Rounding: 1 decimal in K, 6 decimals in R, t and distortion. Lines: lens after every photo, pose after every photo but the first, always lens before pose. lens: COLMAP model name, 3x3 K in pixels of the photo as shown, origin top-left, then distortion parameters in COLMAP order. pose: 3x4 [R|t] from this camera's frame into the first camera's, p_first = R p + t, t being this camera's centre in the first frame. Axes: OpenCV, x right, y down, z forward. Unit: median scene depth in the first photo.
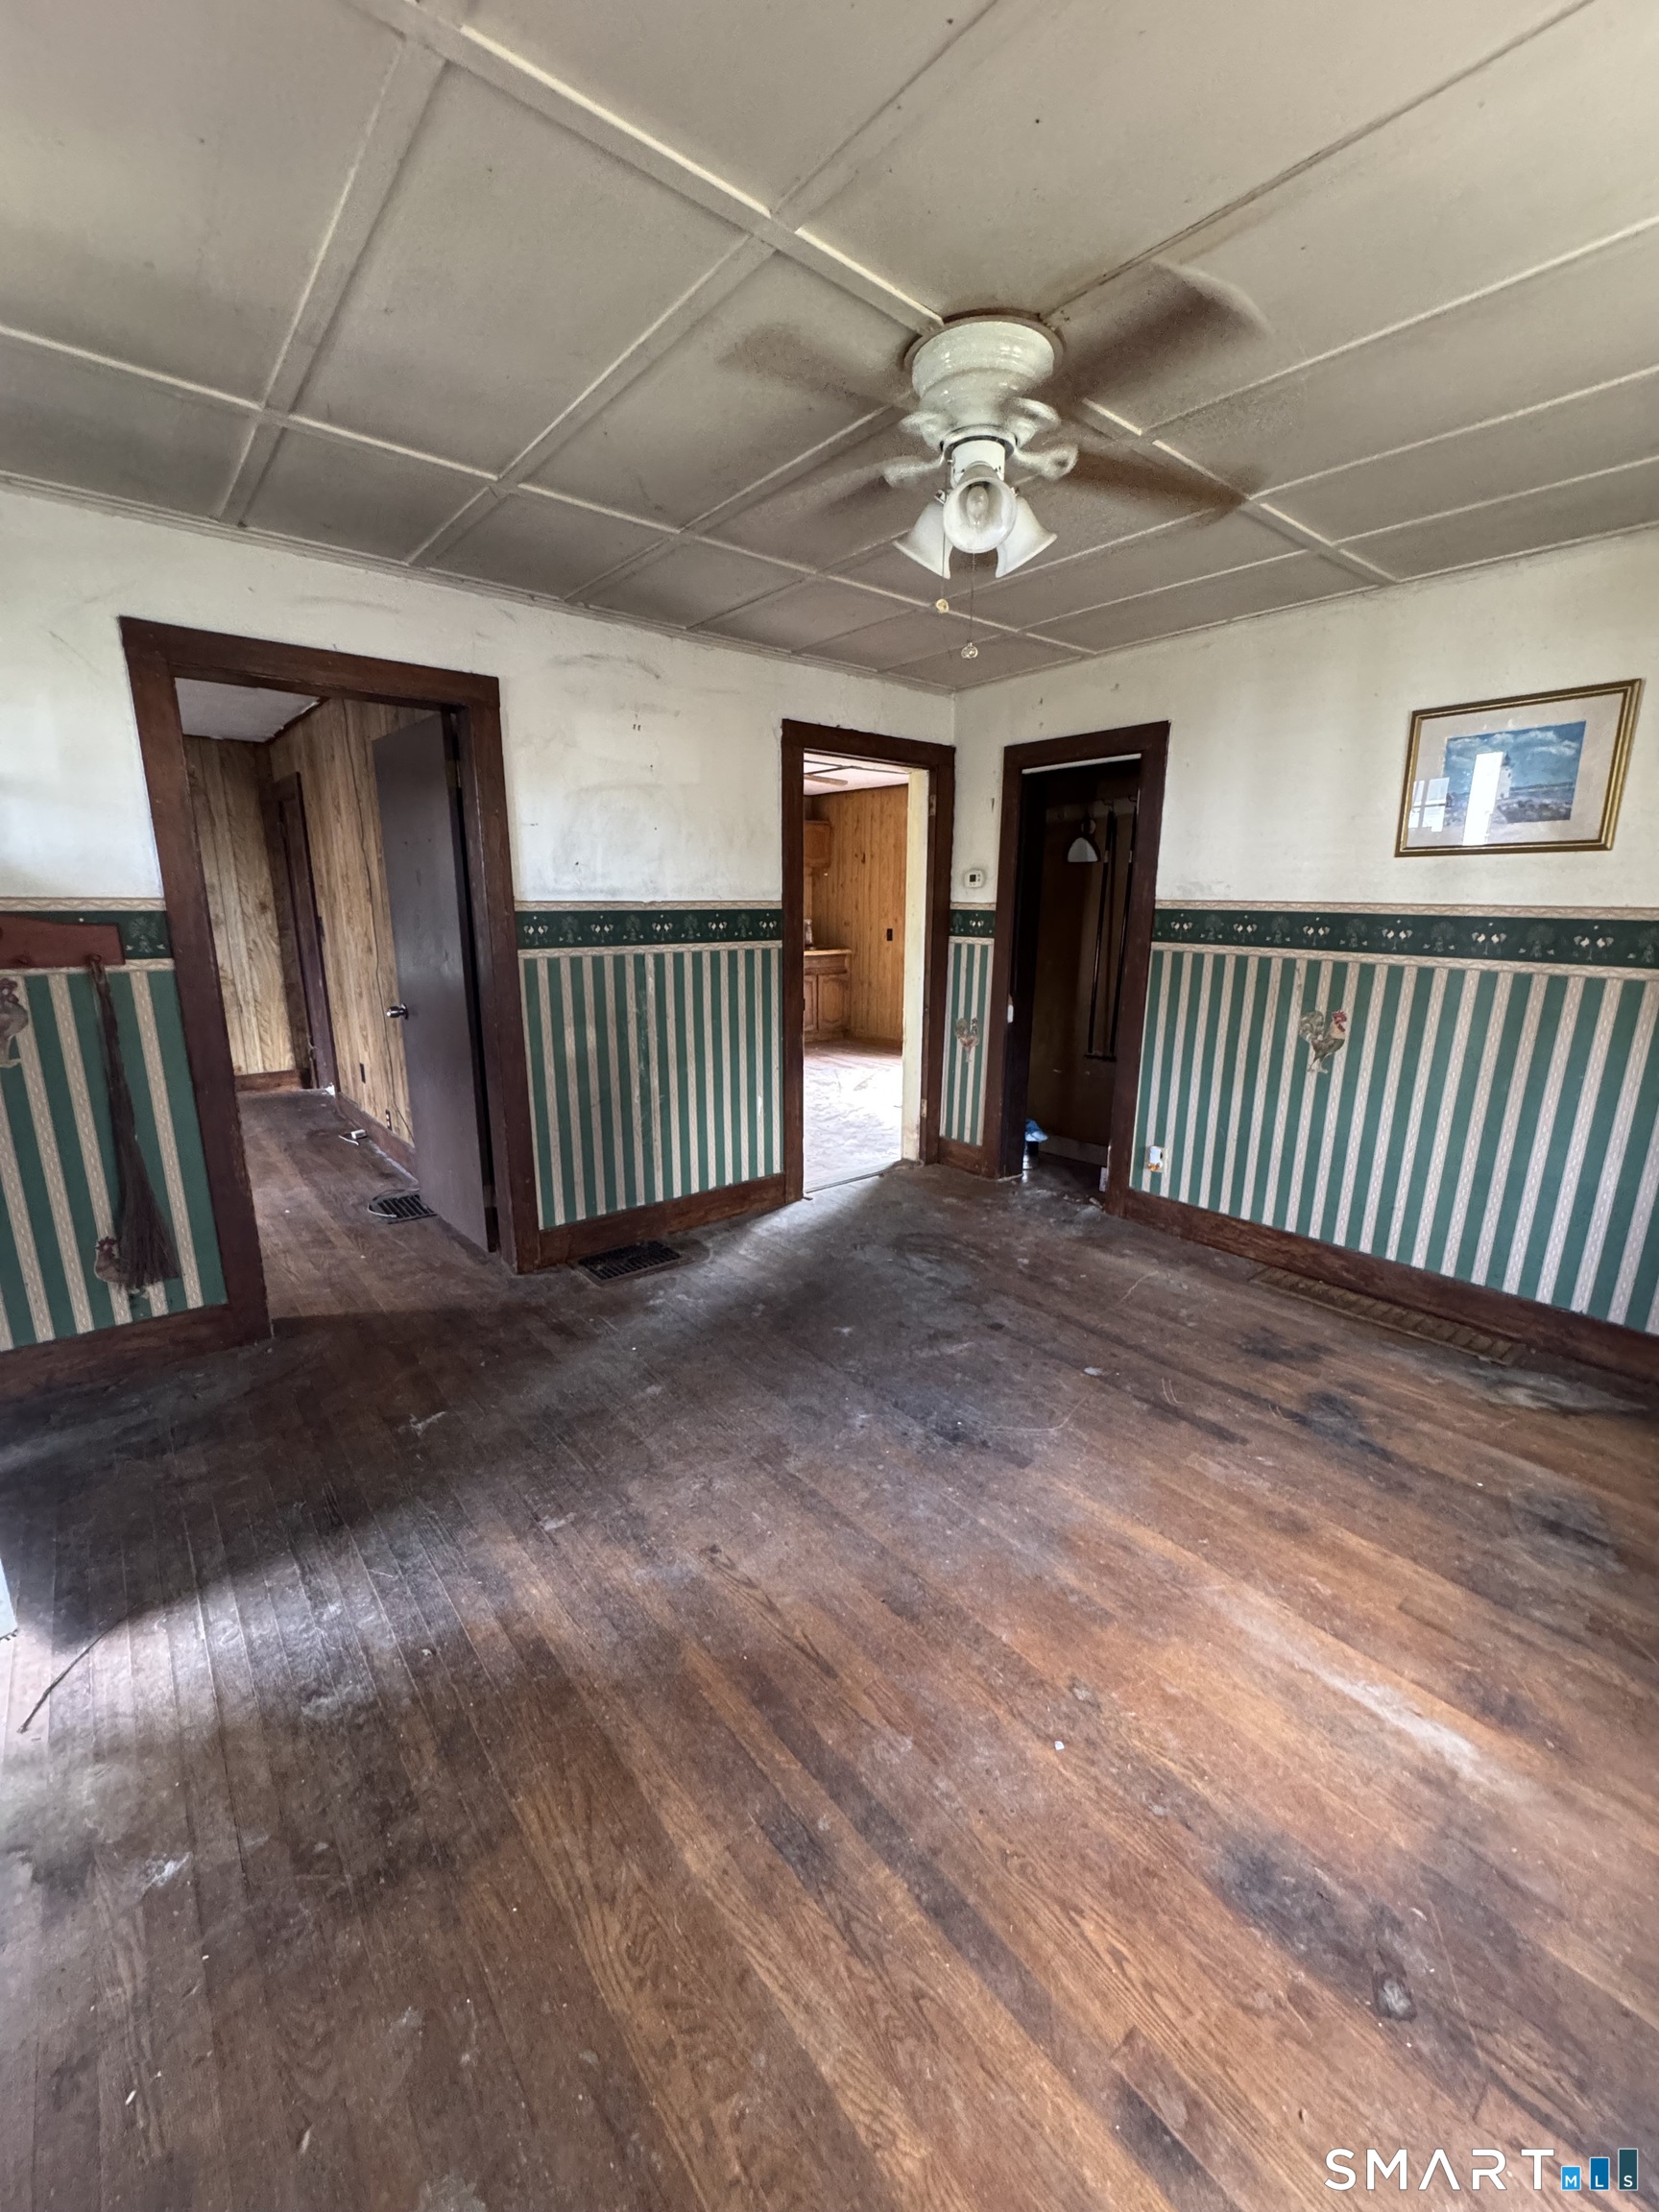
lens RADIAL K [[880.2, 0, 827.5], [0, 880.2, 1103.9], [0, 0, 1]] dist [-0.004364, 0.000967]
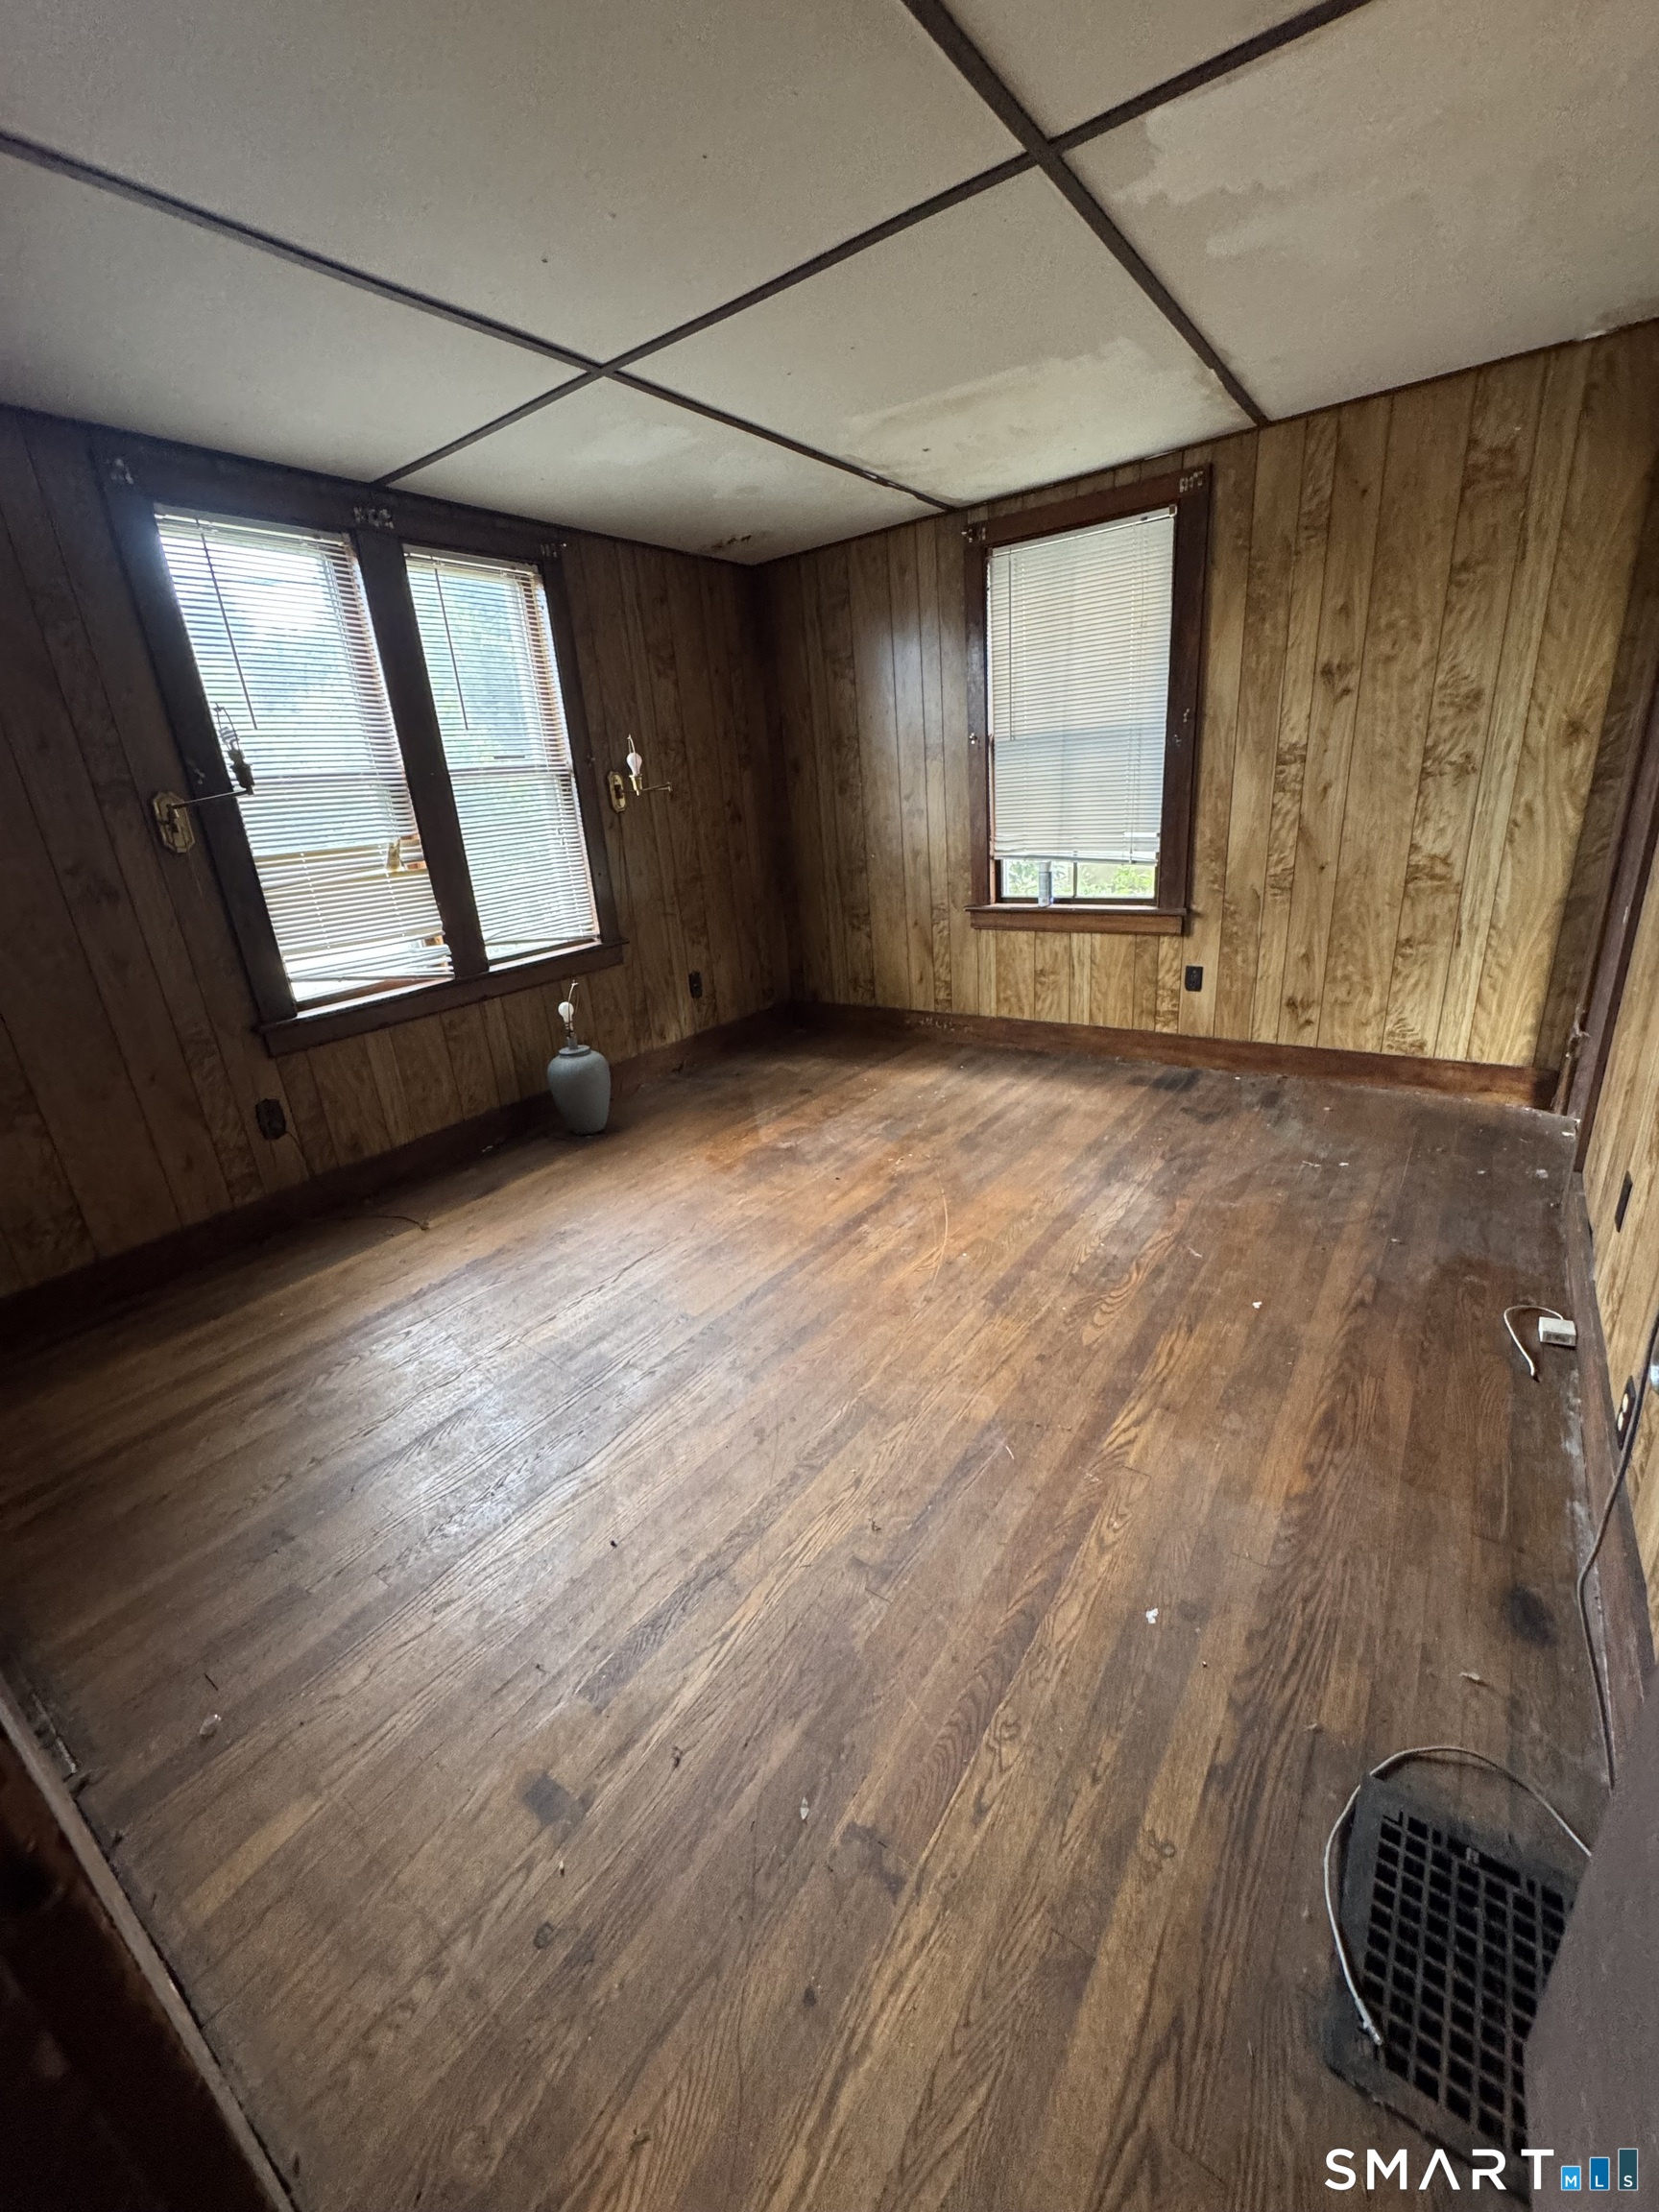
lens RADIAL K [[880.2, 0, 827.5], [0, 880.2, 1103.9], [0, 0, 1]] dist [-0.004364, 0.000967]
pose [[0.251610, 0.306448, -0.918032, -0.467814], [-0.143601, 0.949869, 0.277718, -0.200724], [0.957116, 0.061954, 0.283003, 0.931899]]
